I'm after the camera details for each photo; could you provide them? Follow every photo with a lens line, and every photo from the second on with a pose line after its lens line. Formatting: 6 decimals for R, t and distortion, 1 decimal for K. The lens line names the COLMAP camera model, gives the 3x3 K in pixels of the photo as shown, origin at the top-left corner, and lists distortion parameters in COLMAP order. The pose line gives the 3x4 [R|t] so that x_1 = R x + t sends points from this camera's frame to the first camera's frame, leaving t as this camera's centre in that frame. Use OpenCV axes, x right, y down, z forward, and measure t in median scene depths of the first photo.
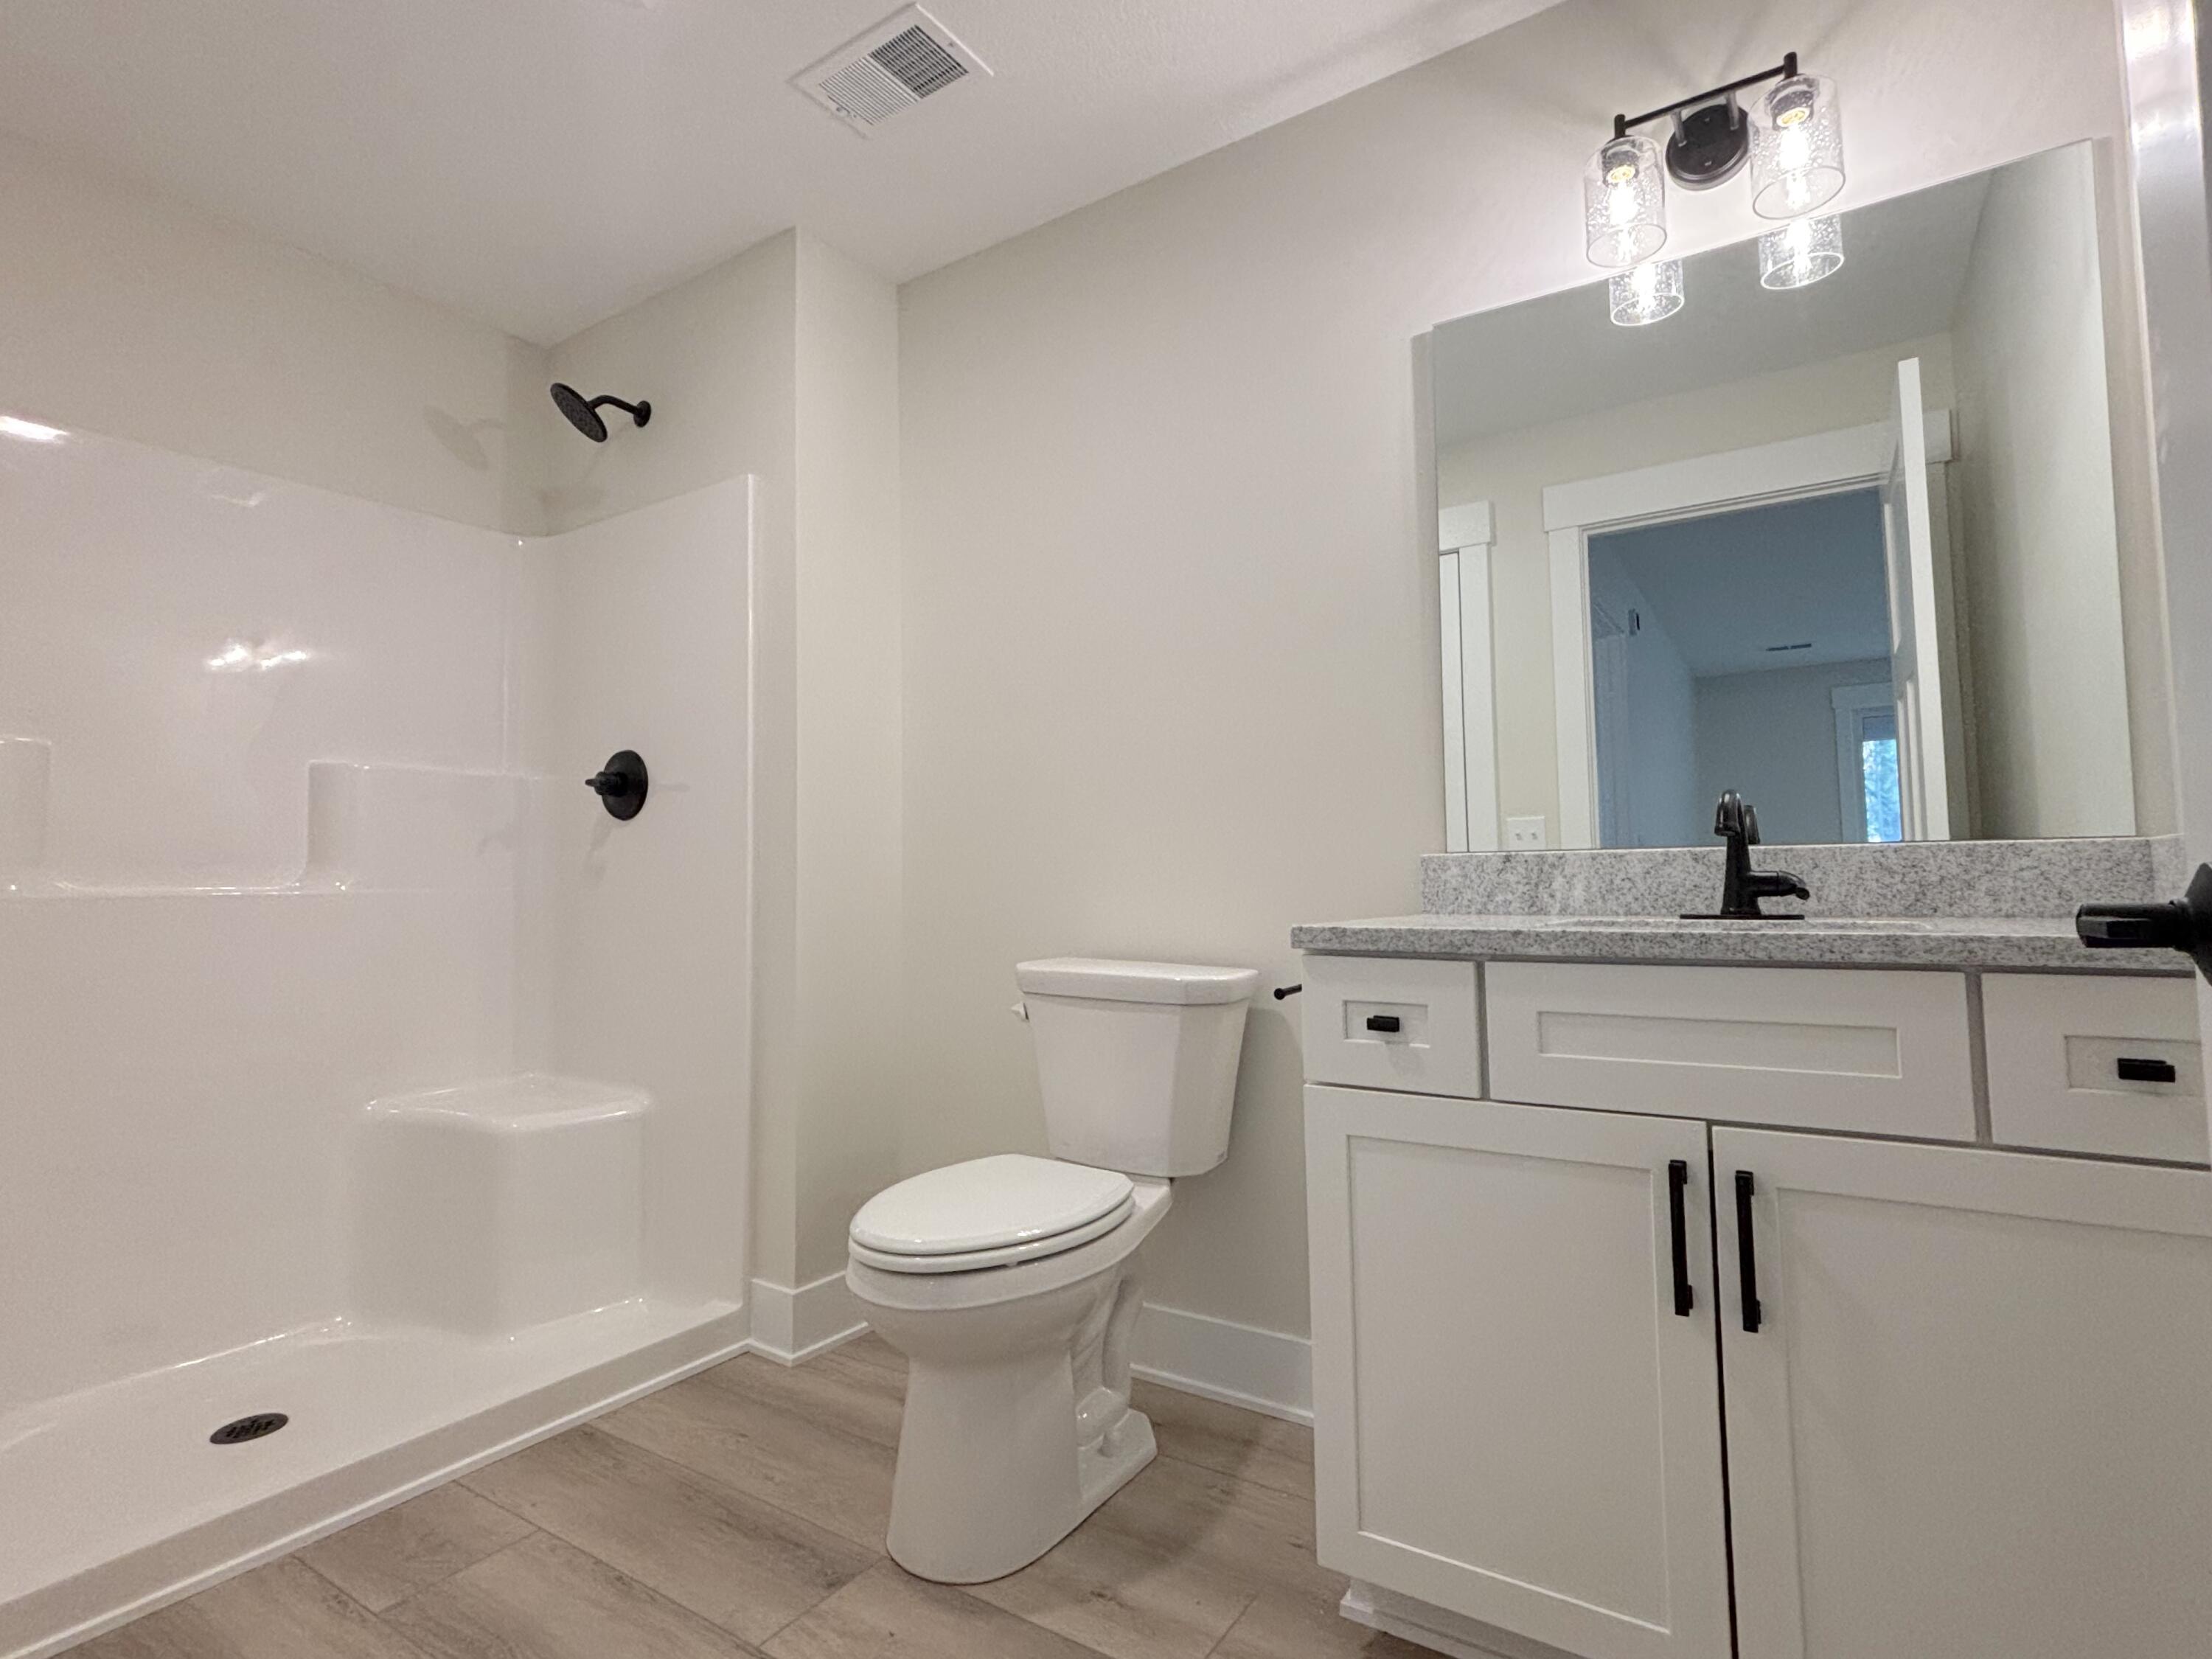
lens RADIAL K [[1109.7, 0, 1090.4], [0, 1109.7, 816.3], [0, 0, 1]] dist [0.023845, -0.023504]
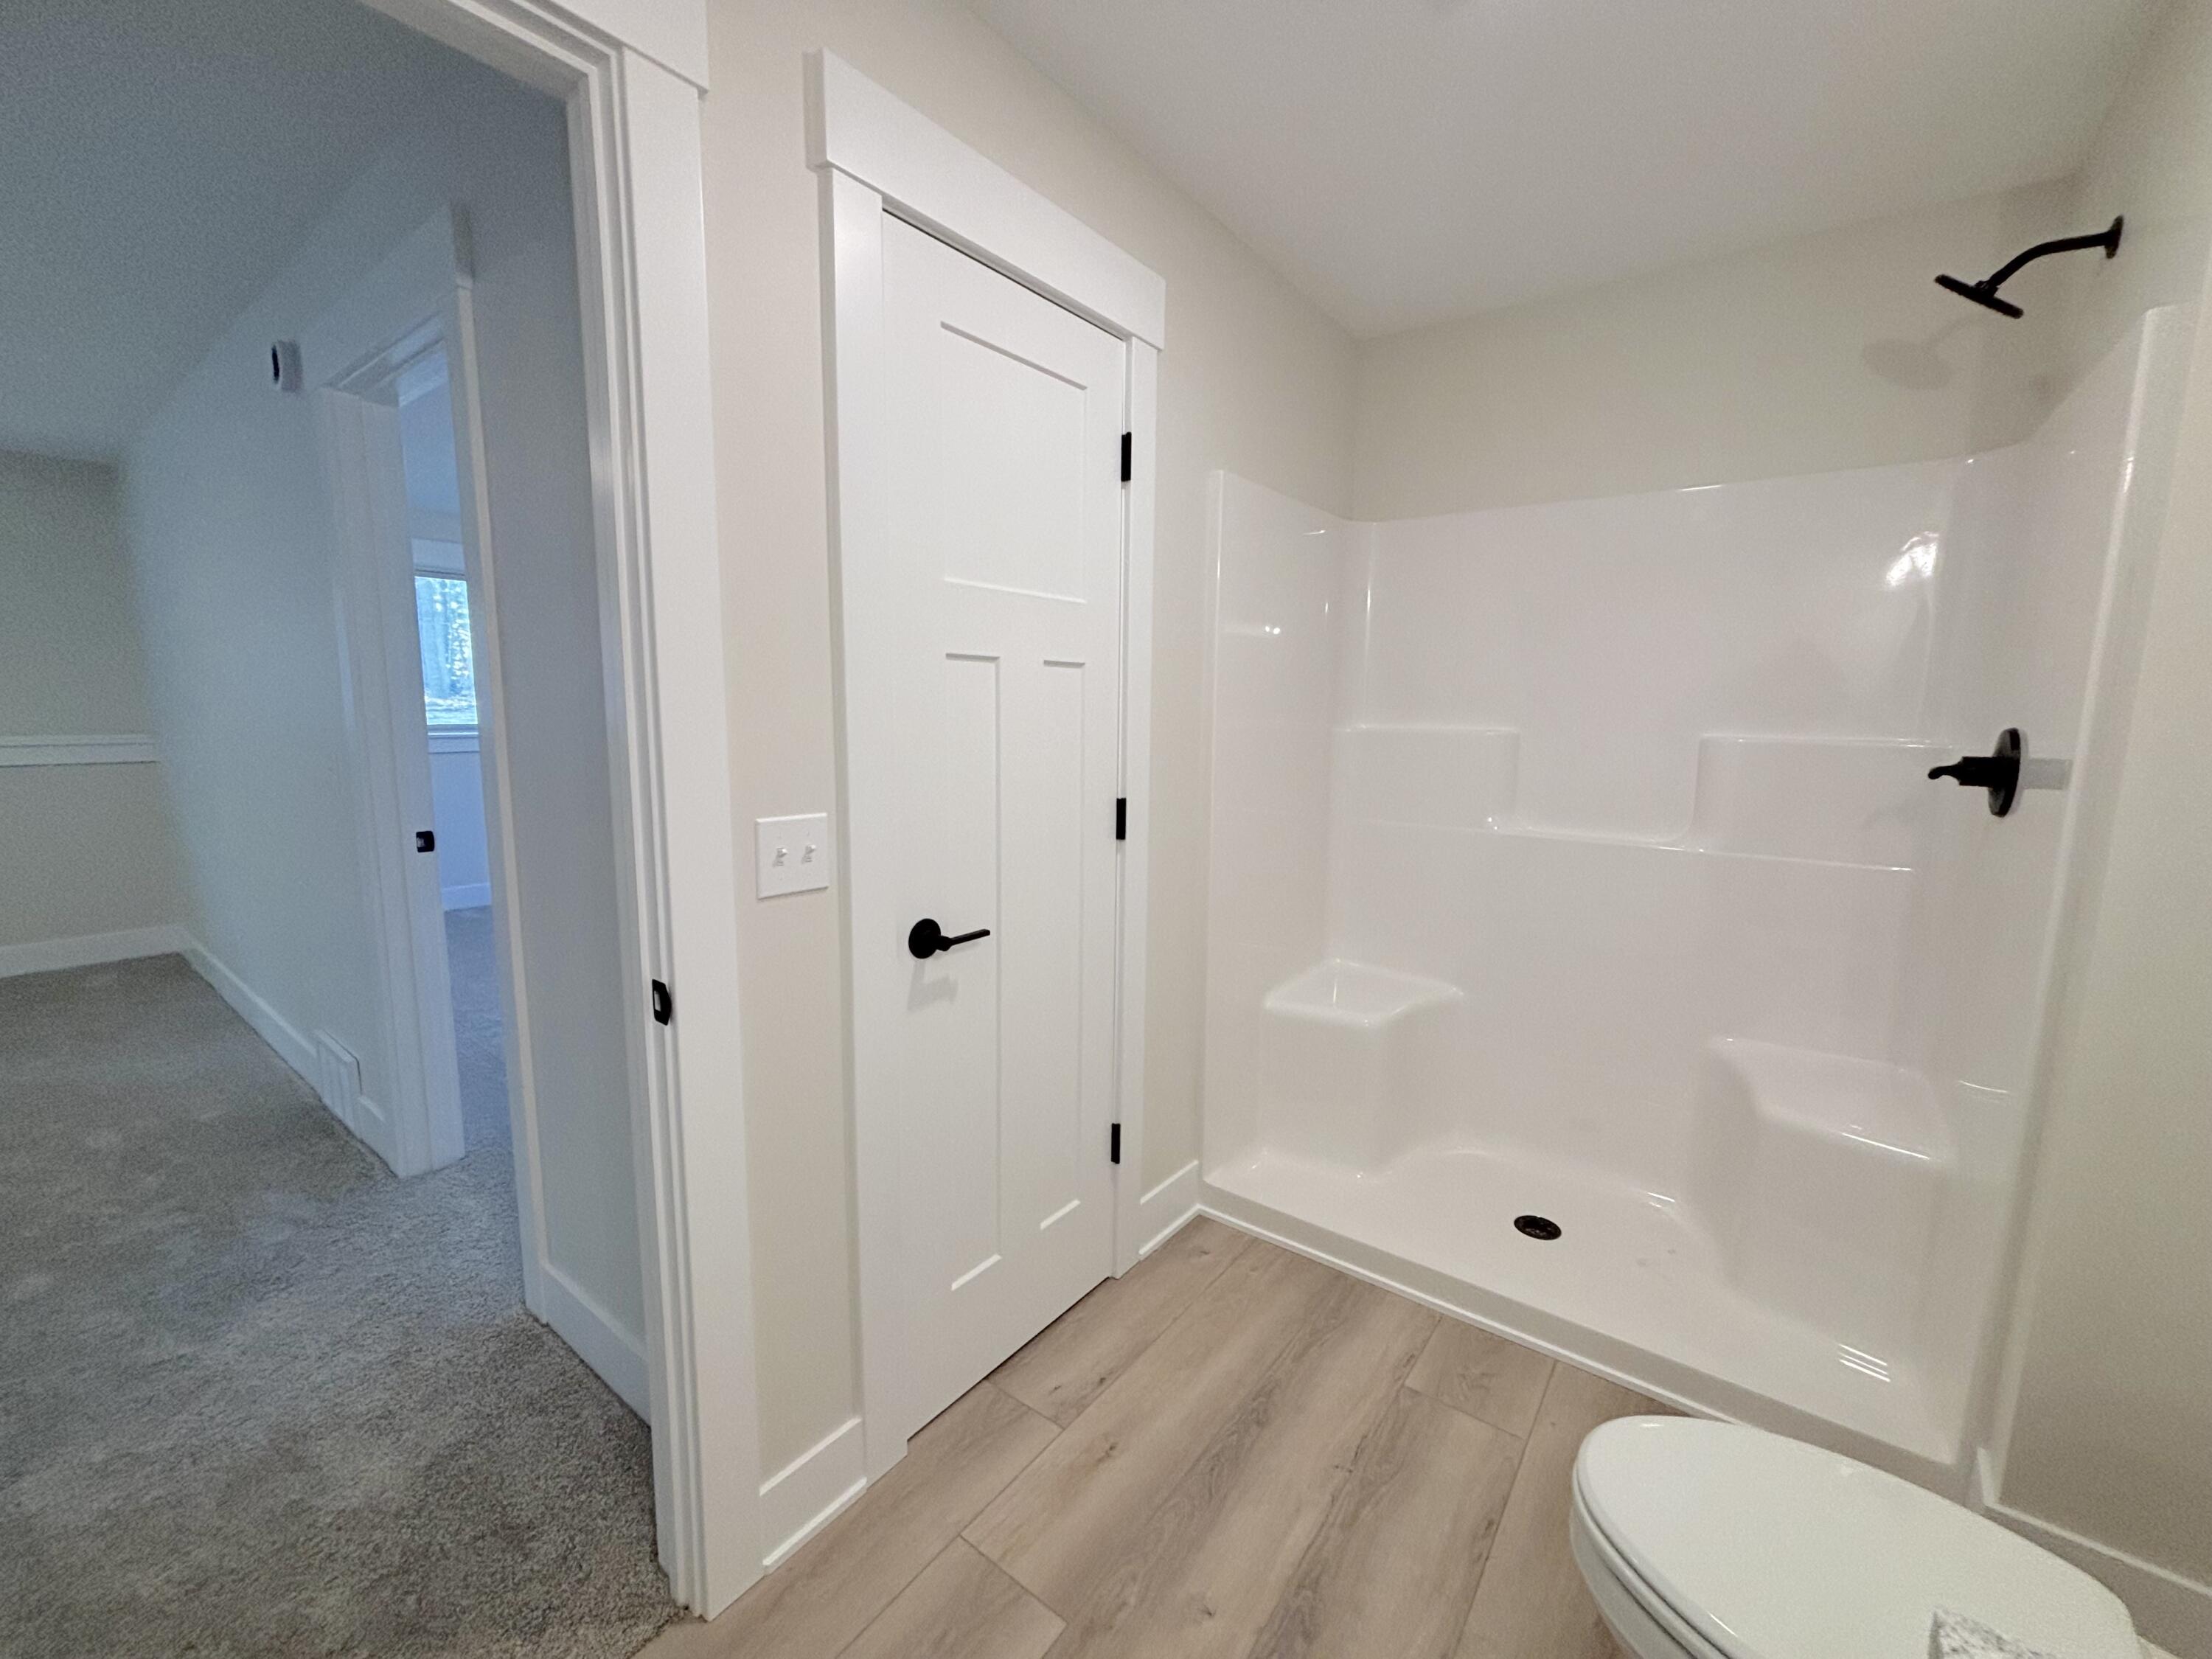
lens RADIAL K [[890.4, 0, 1106.0], [0, 890.4, 829.5], [0, 0, 1]] dist [0.000259, 0.000002]
pose [[-0.058114, 0.157283, -0.985842, 0.317408], [0.043101, 0.986986, 0.154924, -0.150967], [0.997379, -0.033487, -0.064137, 0.540345]]
